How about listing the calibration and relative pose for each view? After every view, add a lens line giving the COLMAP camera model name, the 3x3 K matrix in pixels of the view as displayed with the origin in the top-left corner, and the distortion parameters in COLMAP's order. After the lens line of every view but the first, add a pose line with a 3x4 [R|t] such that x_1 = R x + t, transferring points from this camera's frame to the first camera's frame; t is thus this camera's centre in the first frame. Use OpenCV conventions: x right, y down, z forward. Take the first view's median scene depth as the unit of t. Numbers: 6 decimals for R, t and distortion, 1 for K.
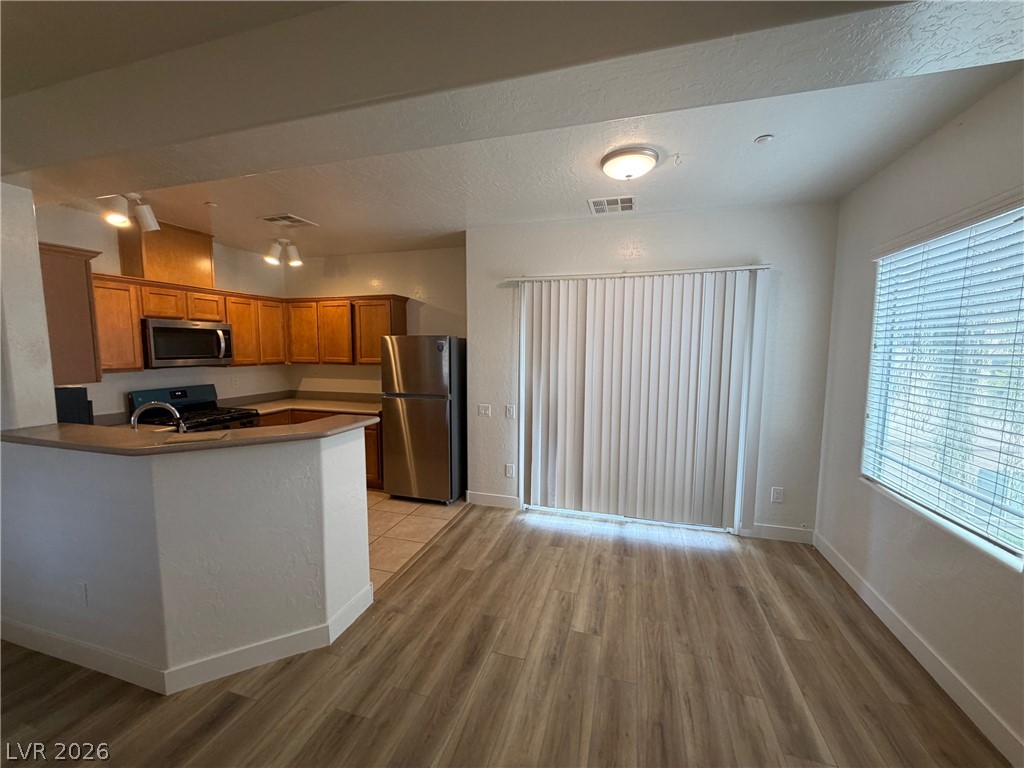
lens RADIAL K [[411.2, 0, 511.8], [0, 411.2, 386.1], [0, 0, 1]] dist [-0.003298, 0.000541]
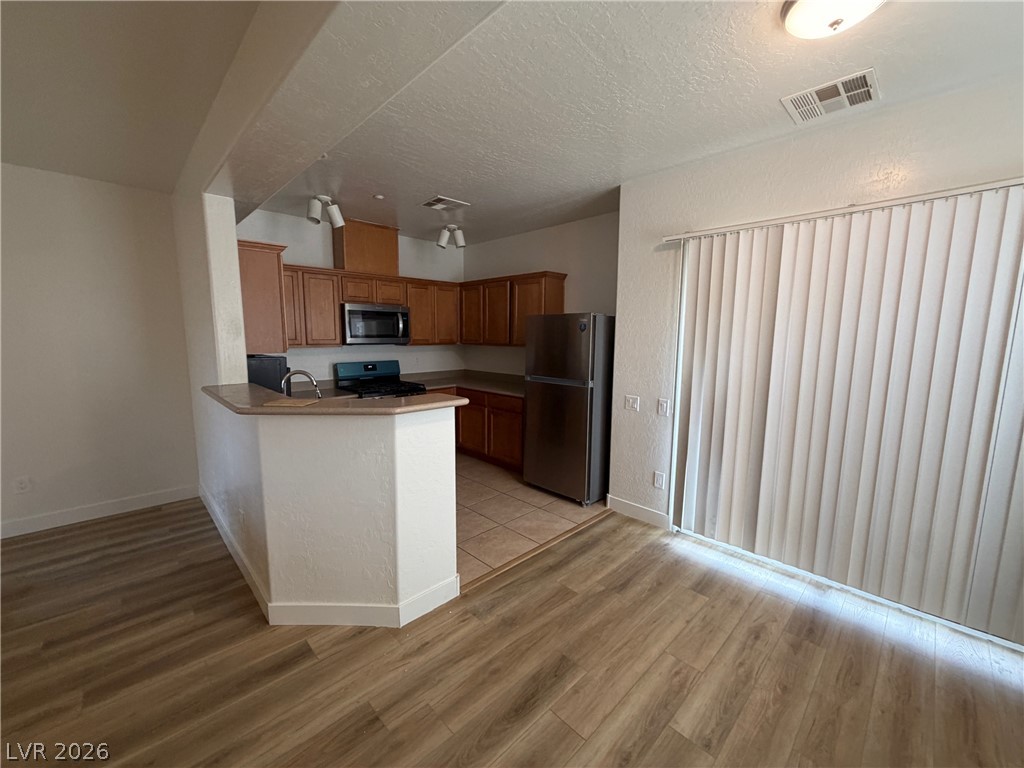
lens RADIAL K [[411.2, 0, 511.5], [0, 411.2, 386.4], [0, 0, 1]] dist [-0.003298, 0.000541]
pose [[0.872142, 0.064270, -0.485012, 0.160832], [-0.050504, 0.997865, 0.041413, 0.005446], [0.486638, -0.011623, 0.873526, 0.208149]]
